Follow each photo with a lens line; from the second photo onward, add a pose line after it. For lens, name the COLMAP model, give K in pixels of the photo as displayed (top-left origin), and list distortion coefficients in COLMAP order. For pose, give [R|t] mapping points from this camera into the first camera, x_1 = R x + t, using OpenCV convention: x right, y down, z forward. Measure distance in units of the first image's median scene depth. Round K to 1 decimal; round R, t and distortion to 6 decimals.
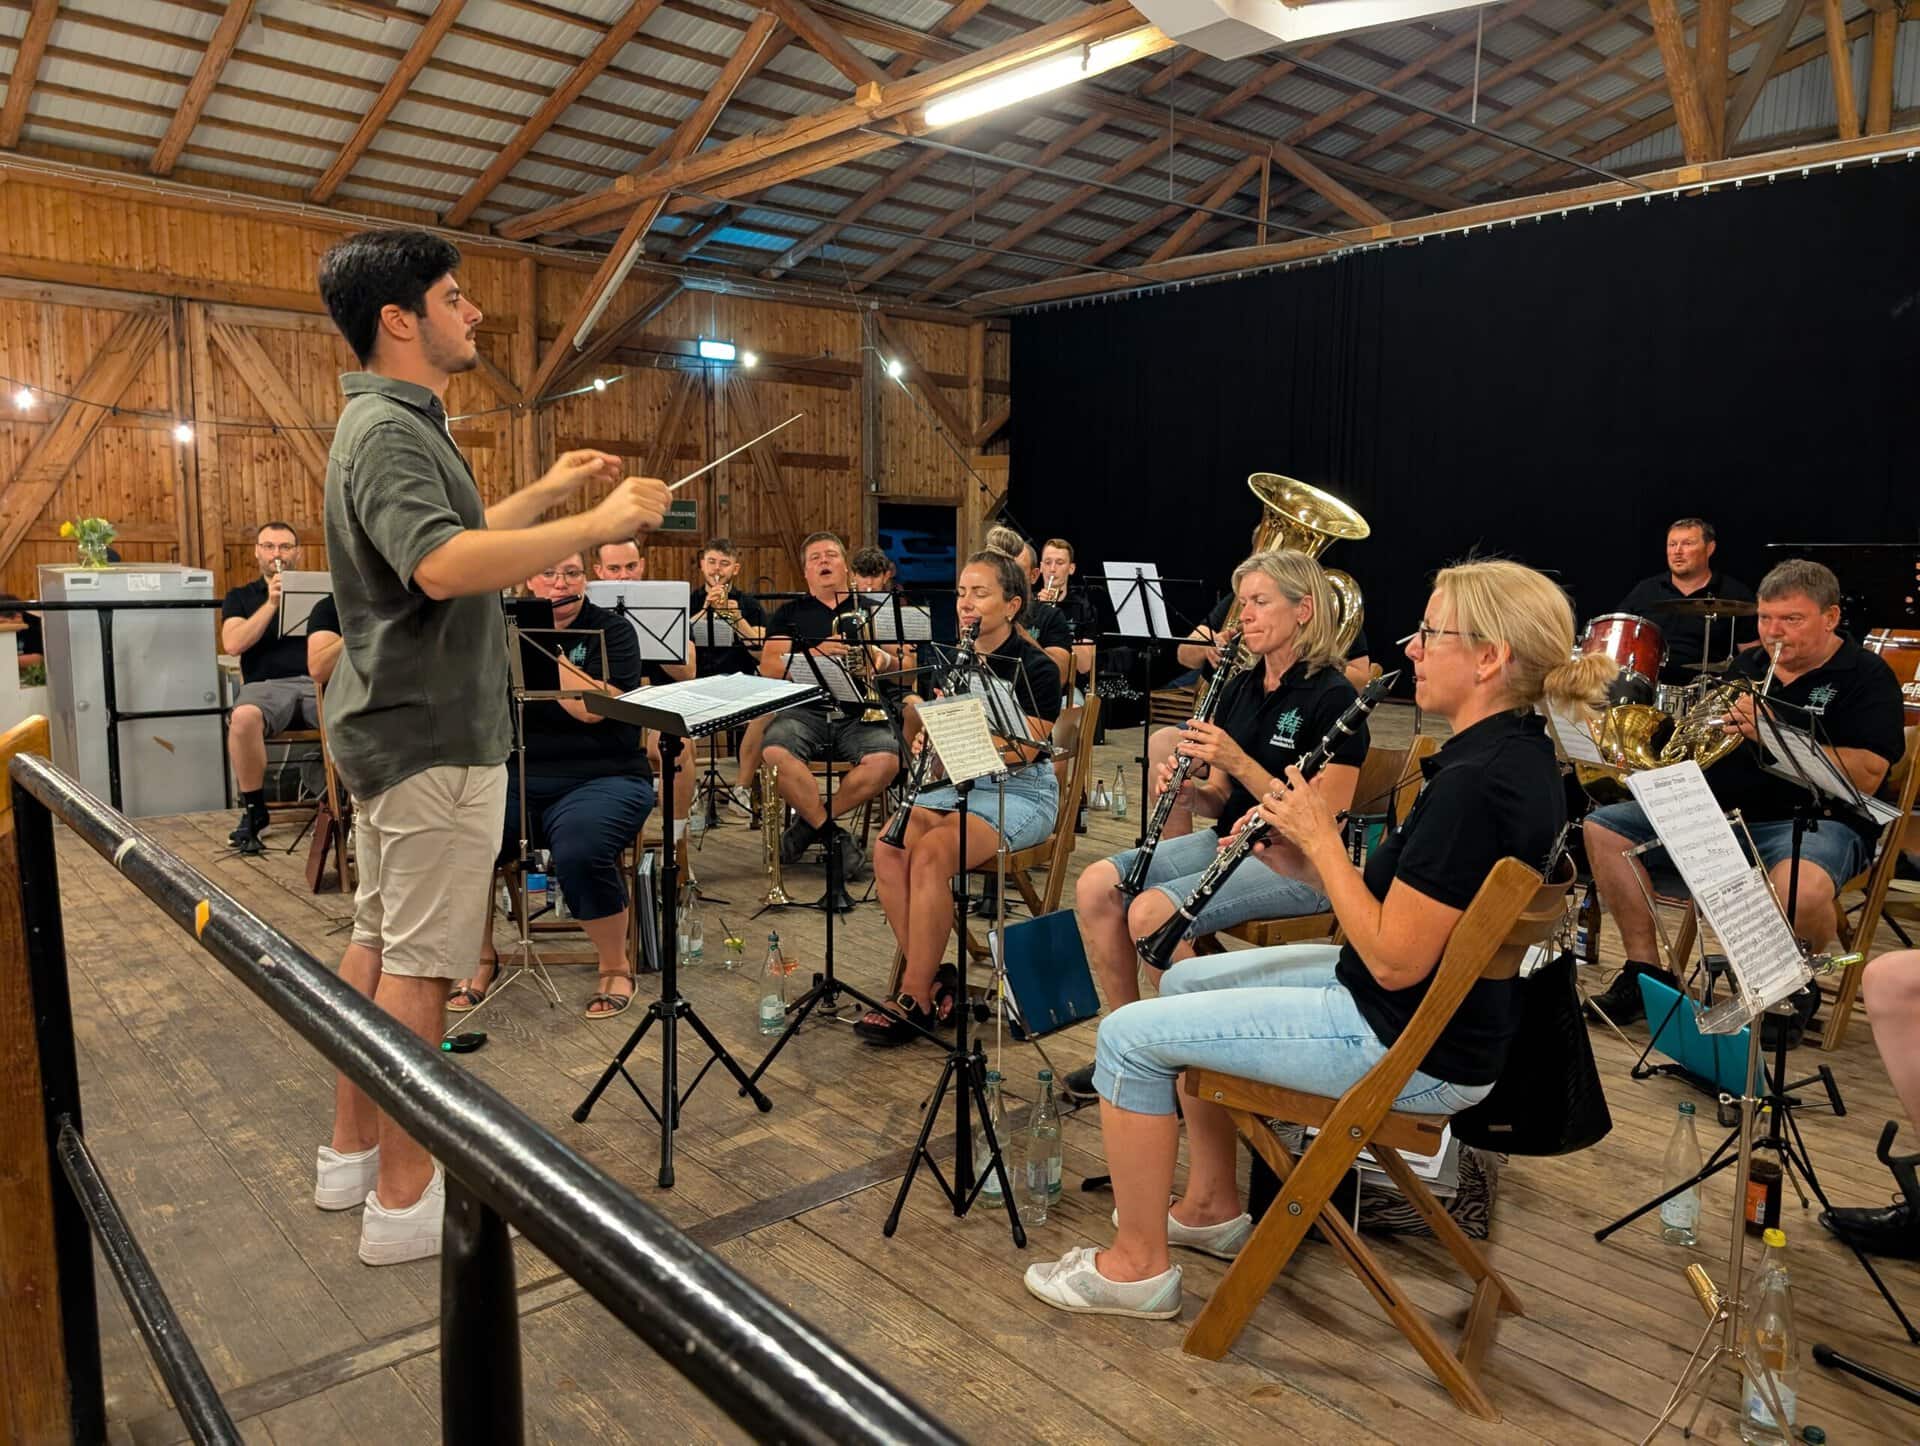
lens RADIAL K [[1385.9, 0, 966.2], [0, 1385.9, 702.9], [0, 0, 1]] dist [0.022178, -0.018671]
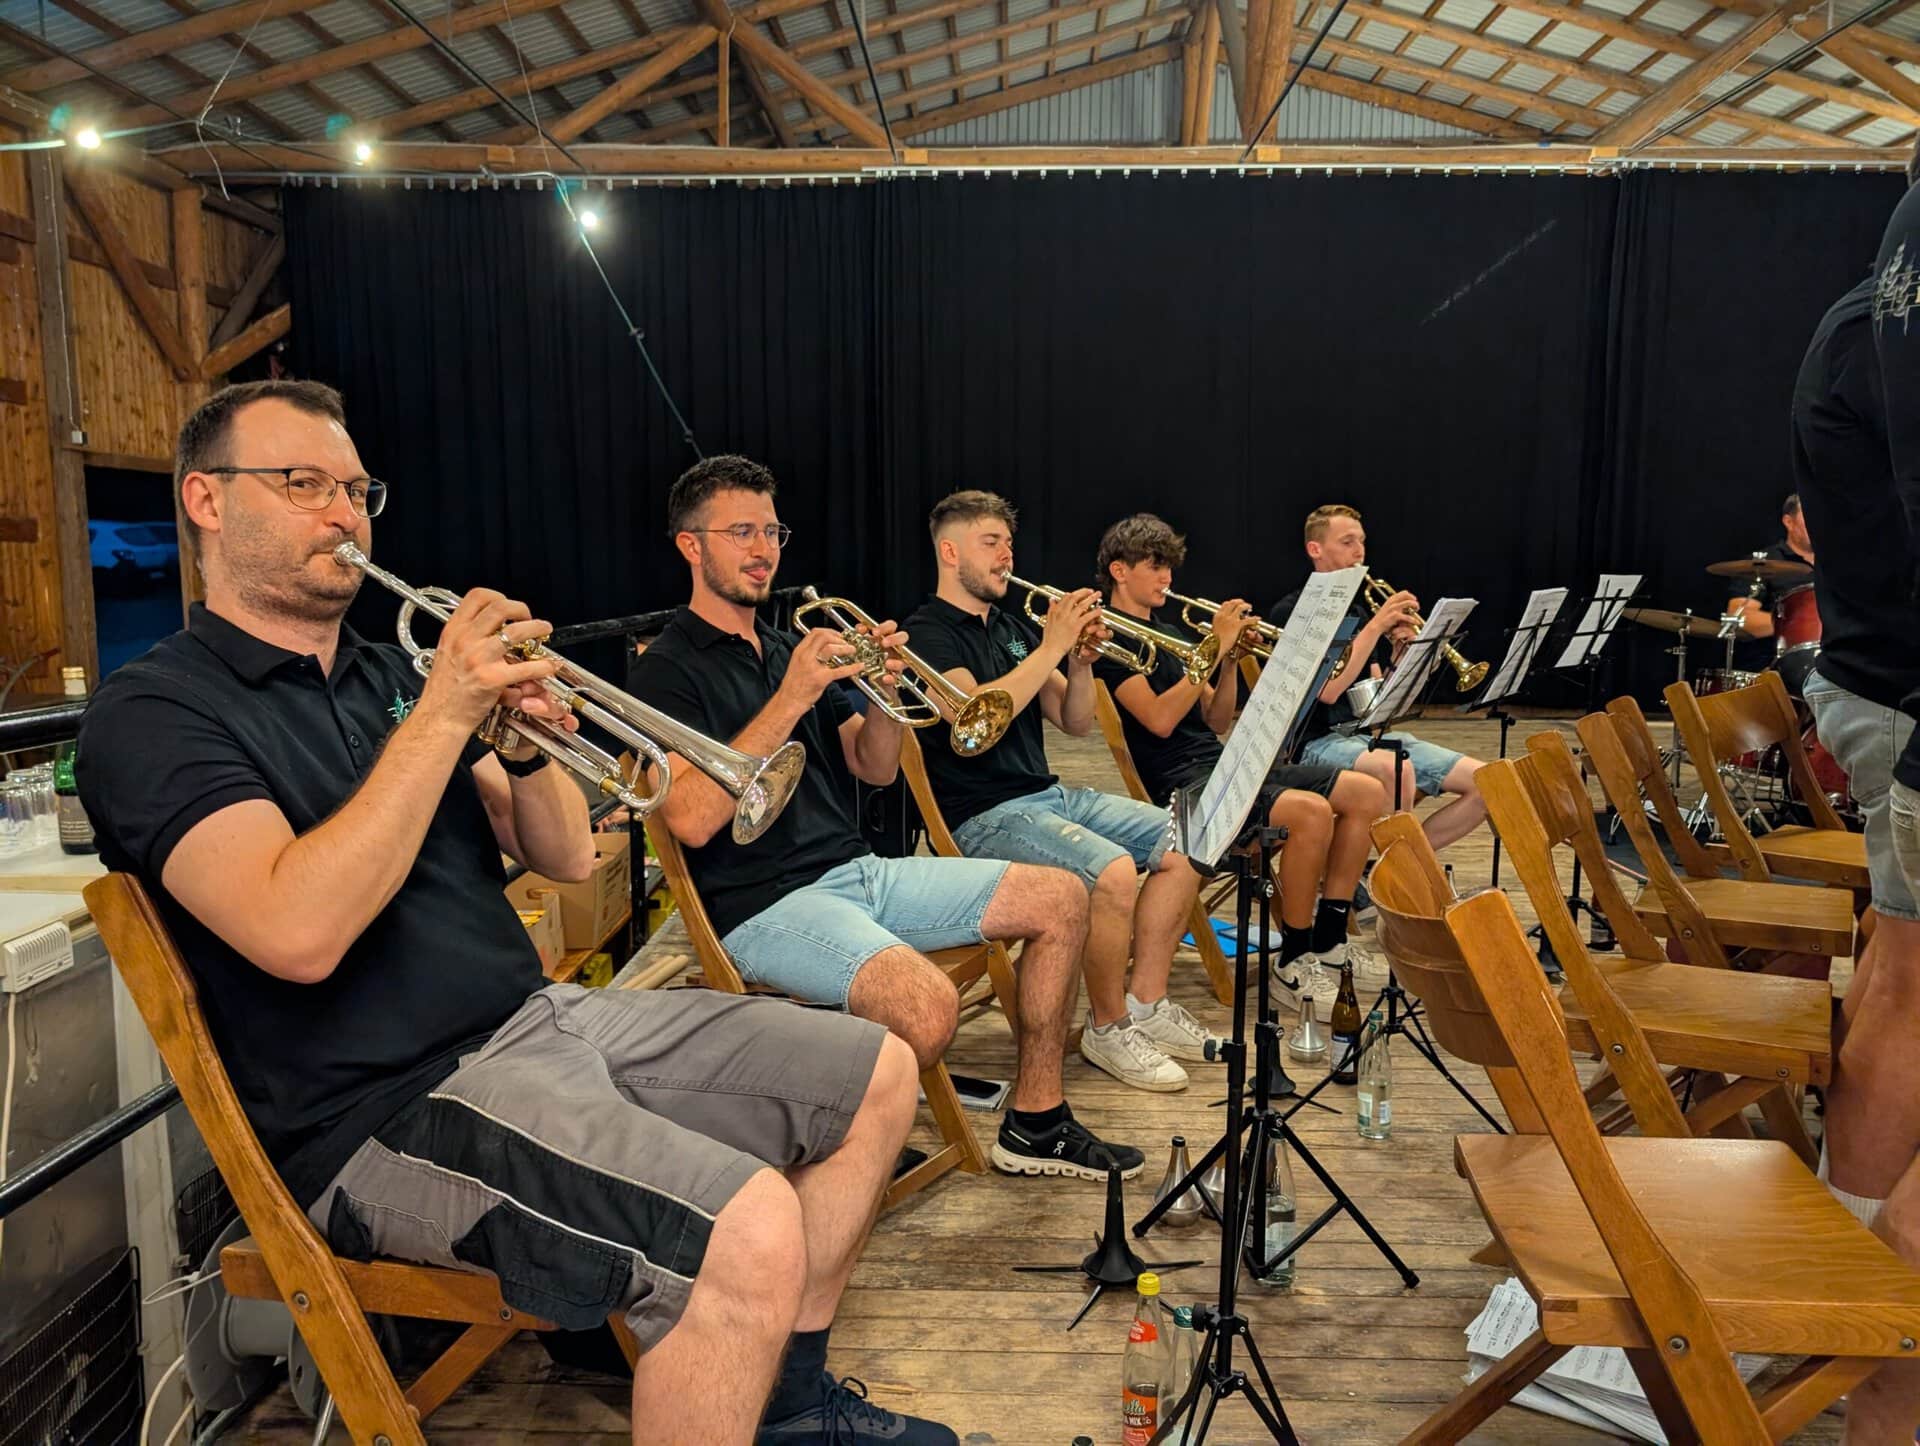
lens RADIAL K [[1385.9, 0, 948.1], [0, 1385.9, 730.0], [0, 0, 1]] dist [0.022178, -0.018671]
pose [[0.681445, -0.101363, 0.724816, -0.359900], [0.089535, 0.994470, 0.054896, -0.045042], [-0.726372, 0.027488, 0.686752, 0.465575]]
